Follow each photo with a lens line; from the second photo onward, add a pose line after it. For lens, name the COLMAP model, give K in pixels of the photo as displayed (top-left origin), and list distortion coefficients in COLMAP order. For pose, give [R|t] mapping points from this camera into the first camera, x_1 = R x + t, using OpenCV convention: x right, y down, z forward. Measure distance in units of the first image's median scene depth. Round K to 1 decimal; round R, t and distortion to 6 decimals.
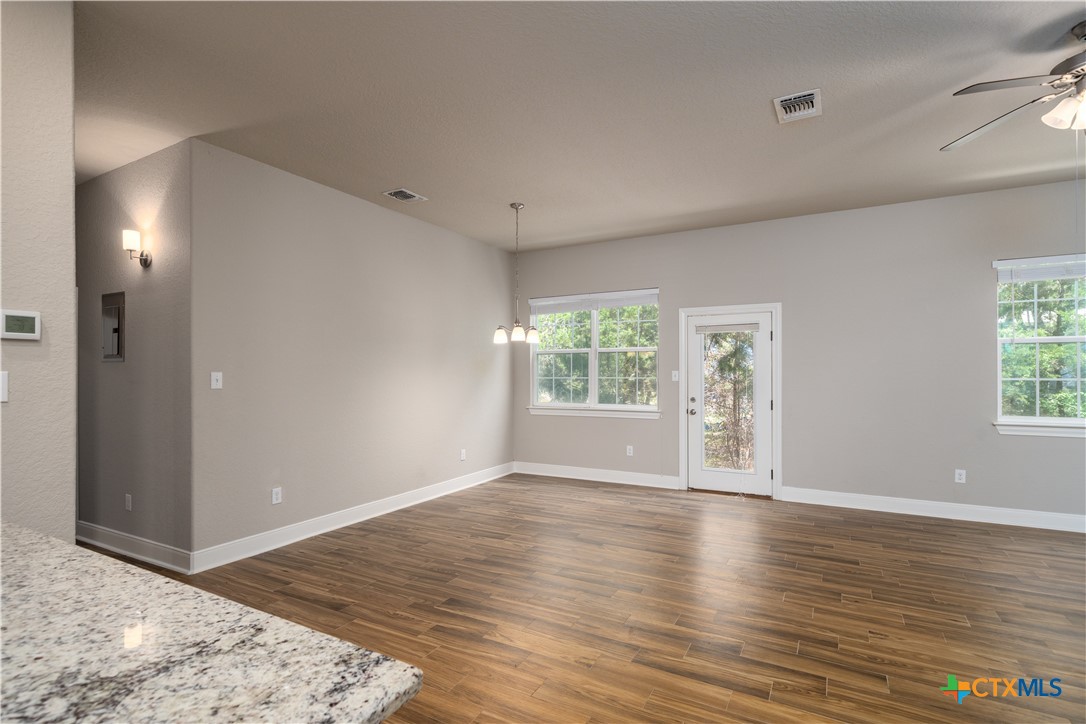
lens RADIAL K [[533.3, 0, 539.4], [0, 533.3, 366.3], [0, 0, 1]] dist [0.003152, 0.000082]
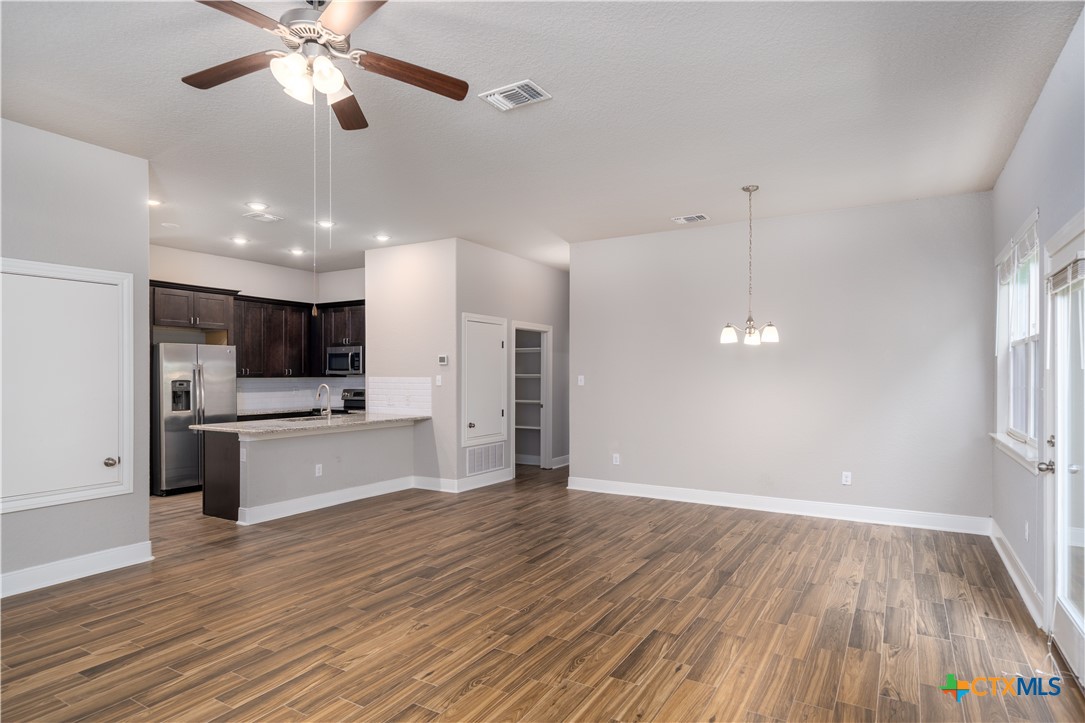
lens RADIAL K [[599.7, 0, 526.4], [0, 599.7, 374.1], [0, 0, 1]] dist [0.005777, 0.000694]
pose [[-0.048481, 0.002208, -0.998822, 1.167844], [0.011826, 0.999929, 0.001636, -0.000827], [0.998754, -0.011732, -0.048503, 0.818580]]
